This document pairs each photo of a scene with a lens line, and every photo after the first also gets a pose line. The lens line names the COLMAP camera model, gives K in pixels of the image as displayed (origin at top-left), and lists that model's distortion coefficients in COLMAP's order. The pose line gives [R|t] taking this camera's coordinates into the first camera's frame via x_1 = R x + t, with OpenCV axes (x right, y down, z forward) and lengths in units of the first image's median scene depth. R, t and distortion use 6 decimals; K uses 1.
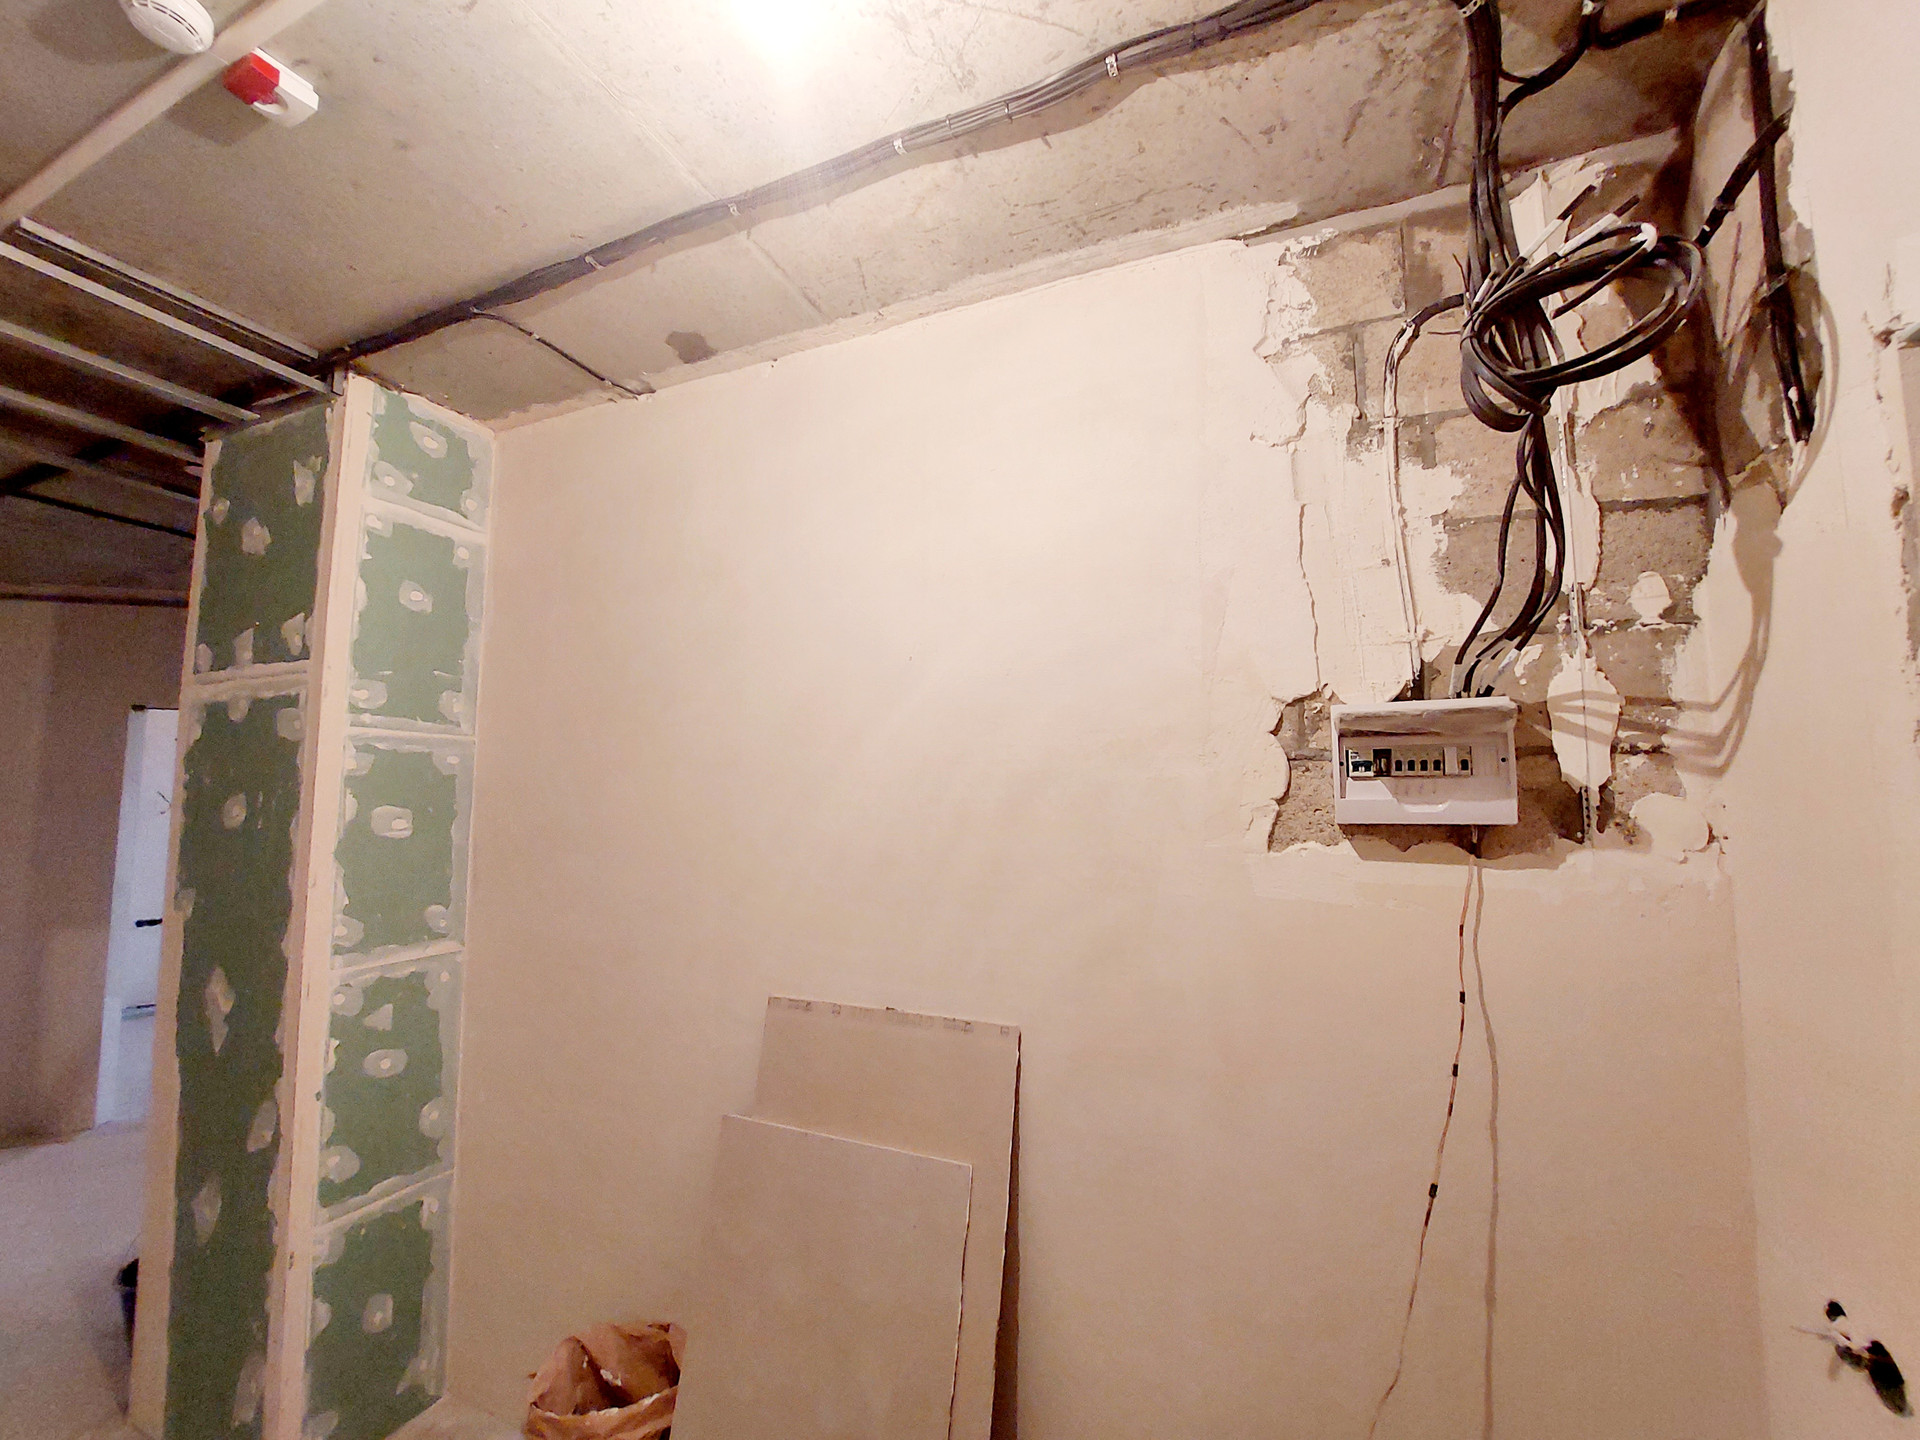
lens RADIAL K [[767.6, 0, 973.0], [0, 767.6, 731.2], [0, 0, 1]] dist [-0.014695, -0.001218]
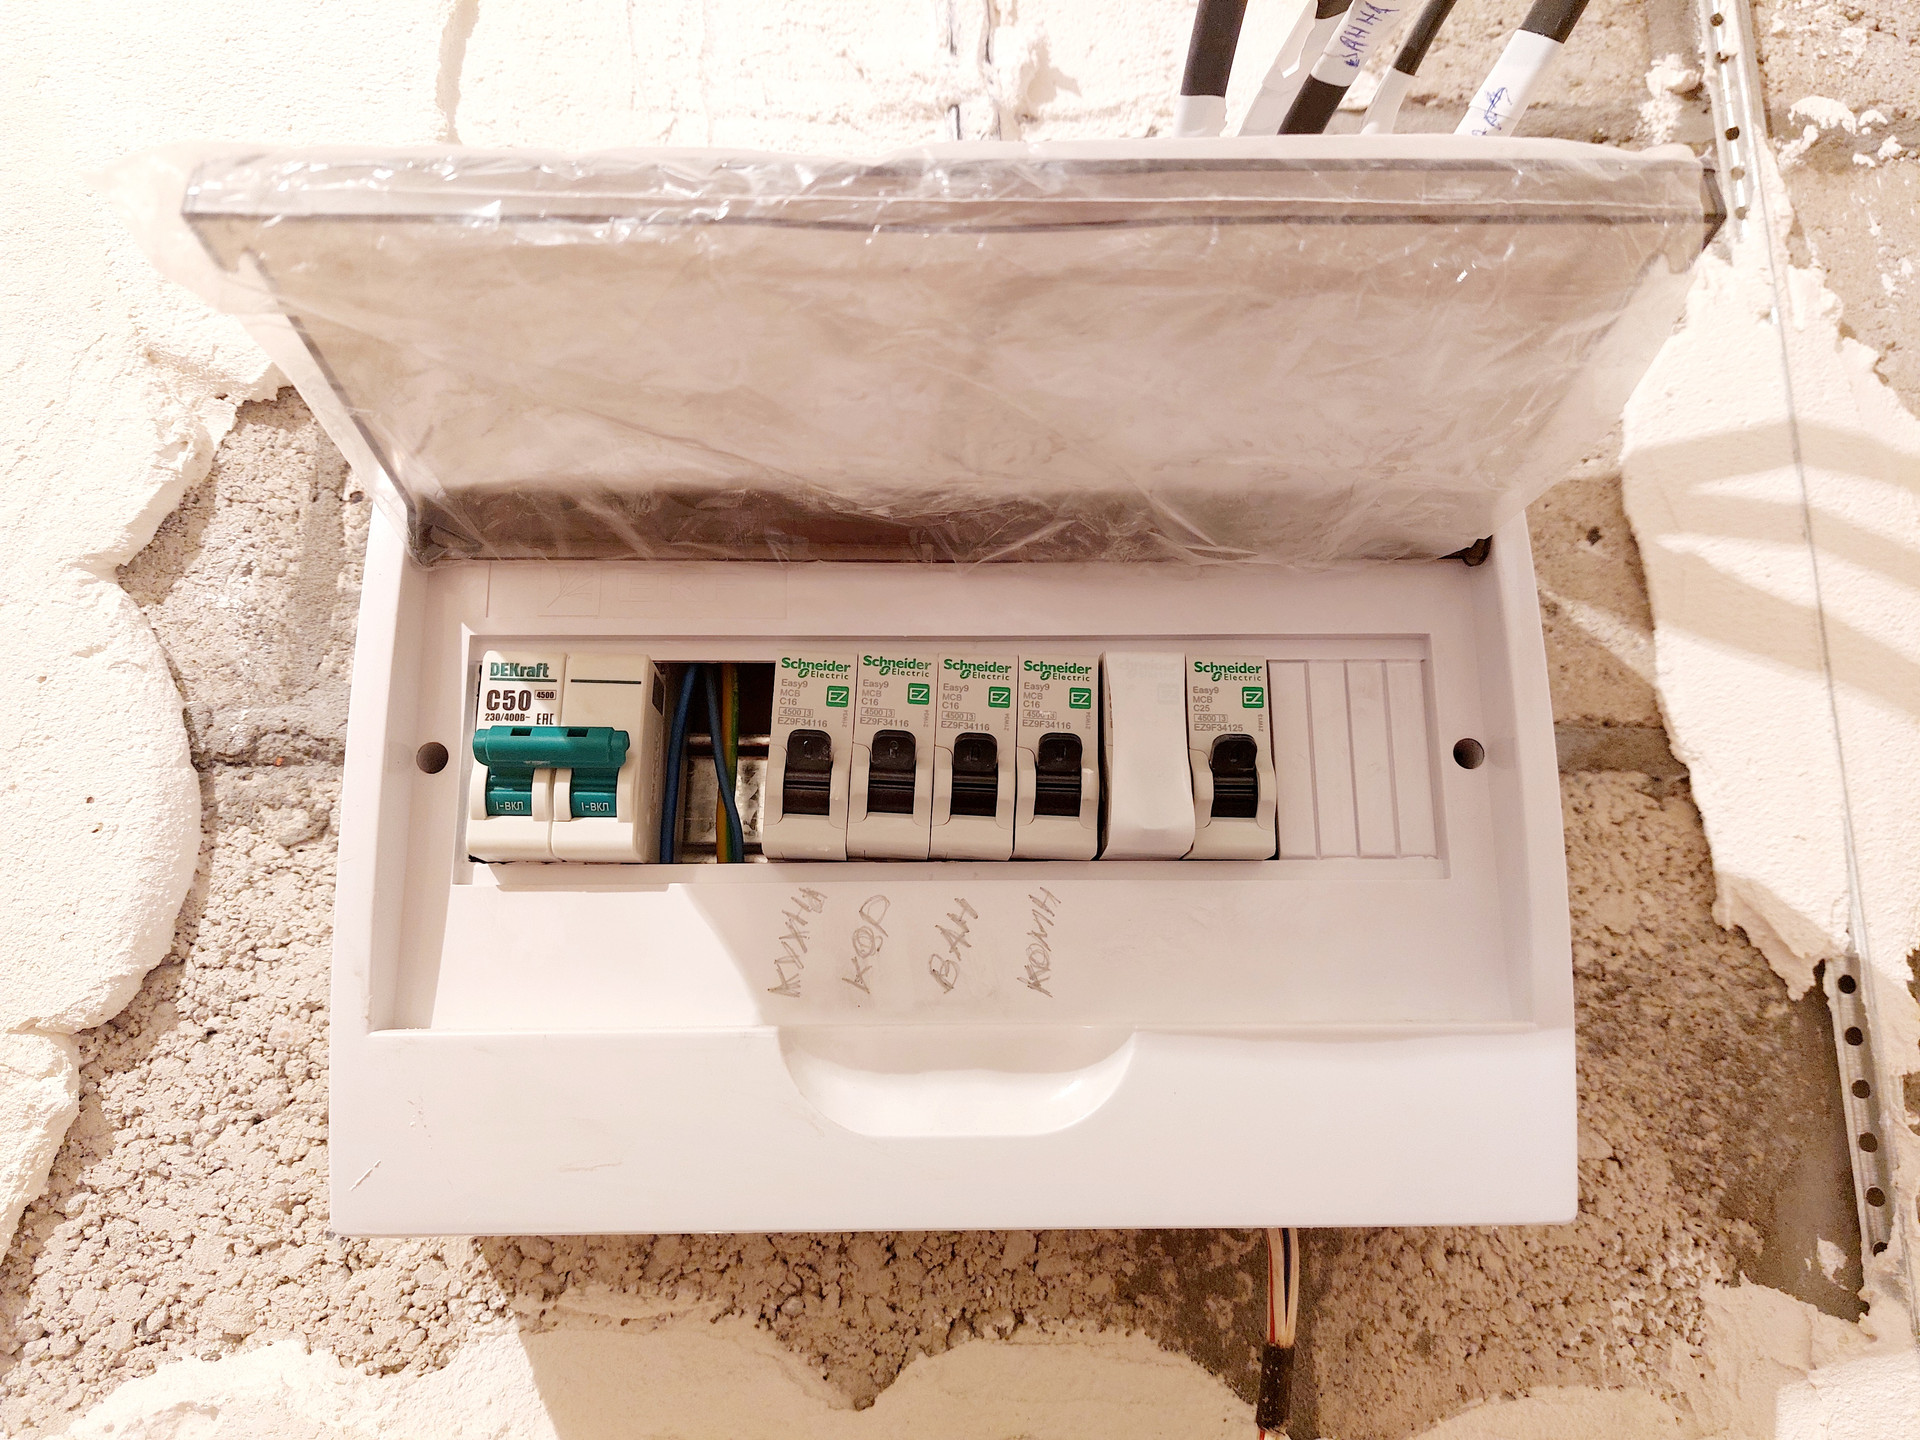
lens RADIAL K [[1340.1, 0, 955.8], [0, 1340.1, 718.2], [0, 0, 1]] dist [0.002984, 0.000138]
pose [[0.919189, 0.089034, 0.383620, 0.494618], [-0.035119, 0.988760, -0.145330, 0.068837], [-0.392247, 0.120113, 0.911984, 0.781726]]
